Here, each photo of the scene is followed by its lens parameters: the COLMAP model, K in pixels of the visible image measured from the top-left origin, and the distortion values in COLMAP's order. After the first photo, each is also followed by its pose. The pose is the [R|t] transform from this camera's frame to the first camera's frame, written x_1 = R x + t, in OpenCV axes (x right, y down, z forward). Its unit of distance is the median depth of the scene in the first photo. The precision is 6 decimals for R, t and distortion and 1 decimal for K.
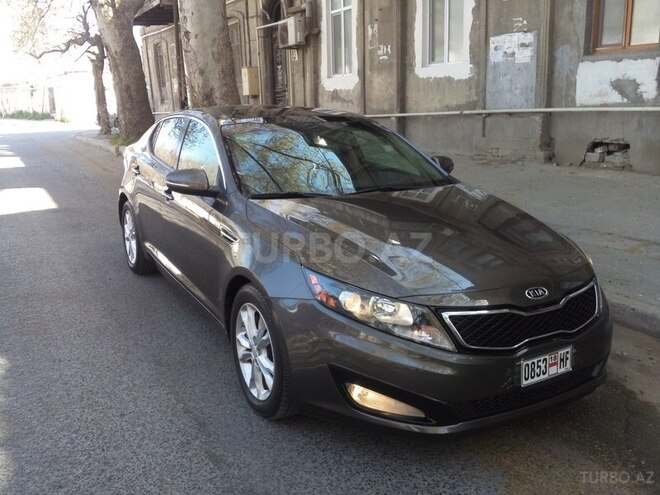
lens RADIAL K [[587.9, 0, 325.7], [0, 587.9, 248.9], [0, 0, 1]] dist [0.026123, -0.098038]
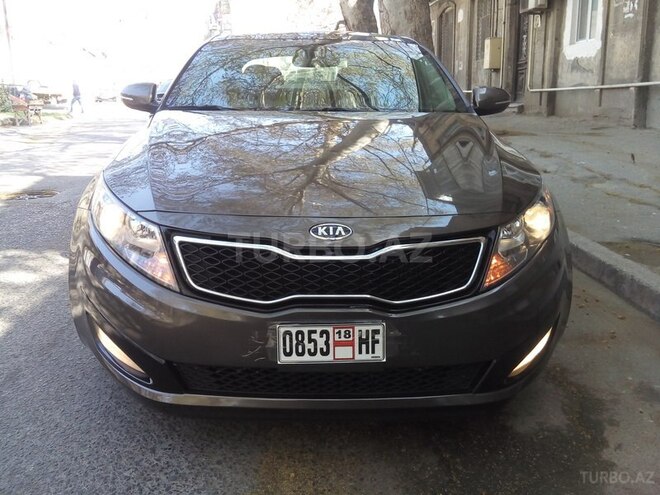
lens RADIAL K [[587.9, 0, 333.3], [0, 587.9, 247.4], [0, 0, 1]] dist [0.026123, -0.098038]
pose [[0.887291, 0.124315, -0.444139, 0.135975], [-0.118372, 0.992114, 0.041214, 0.013641], [0.445760, 0.016005, 0.895009, 0.085950]]
